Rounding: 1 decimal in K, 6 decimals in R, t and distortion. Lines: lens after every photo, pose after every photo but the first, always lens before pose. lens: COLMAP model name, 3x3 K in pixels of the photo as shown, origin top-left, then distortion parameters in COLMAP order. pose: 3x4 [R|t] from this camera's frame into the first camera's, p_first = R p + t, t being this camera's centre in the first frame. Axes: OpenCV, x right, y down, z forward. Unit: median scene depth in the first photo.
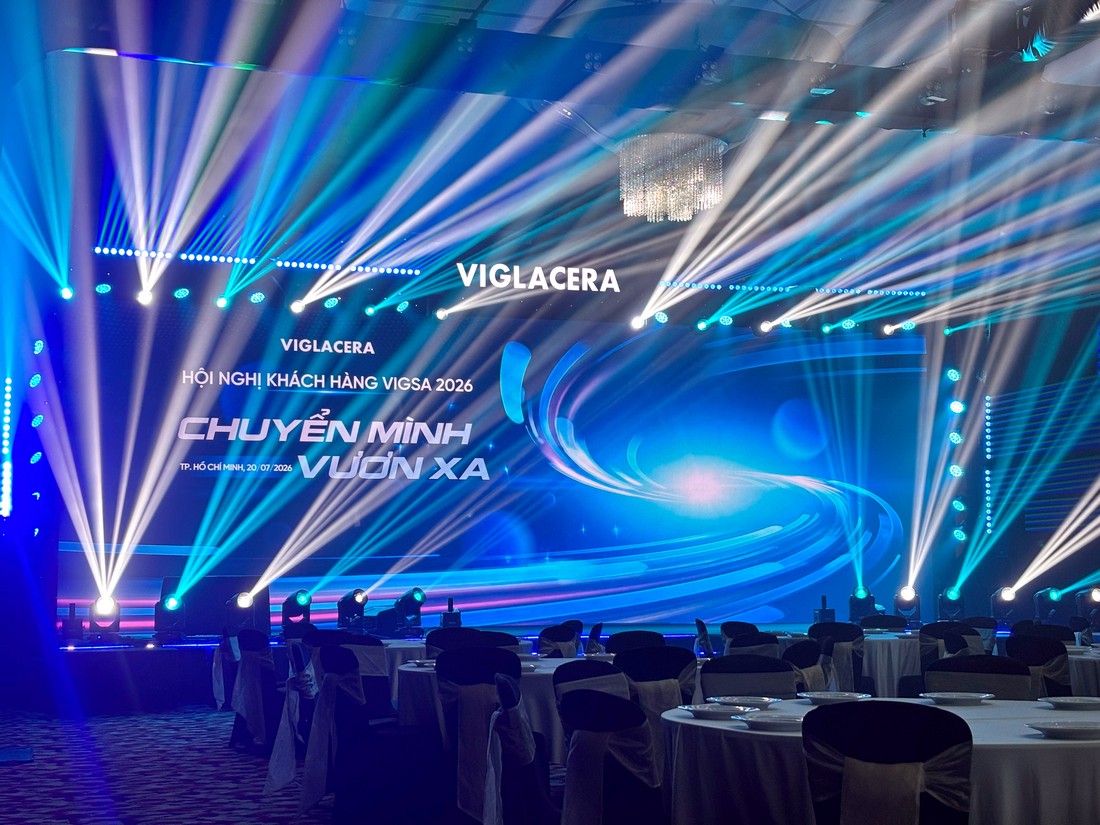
lens RADIAL K [[1606.0, 0, 512.9], [0, 1606.0, 427.4], [0, 0, 1]] dist [0.041794, 0.000000]
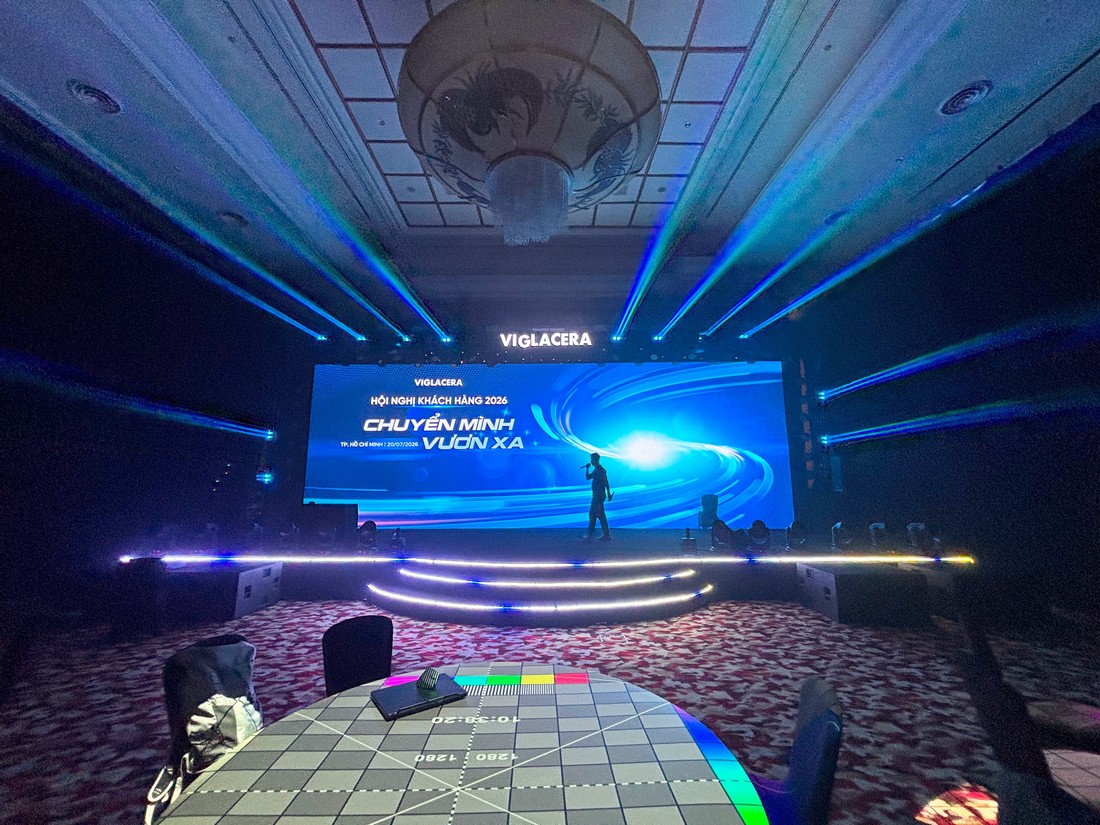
lens RADIAL K [[441.0, 0, 546.8], [0, 441.0, 419.9], [0, 0, 1]] dist [0.004582, -0.003488]
pose [[0.956430, -0.038701, -0.289387, 0.163623], [0.022447, 0.997989, -0.059278, 0.030757], [0.291099, 0.050200, 0.955375, 0.518551]]
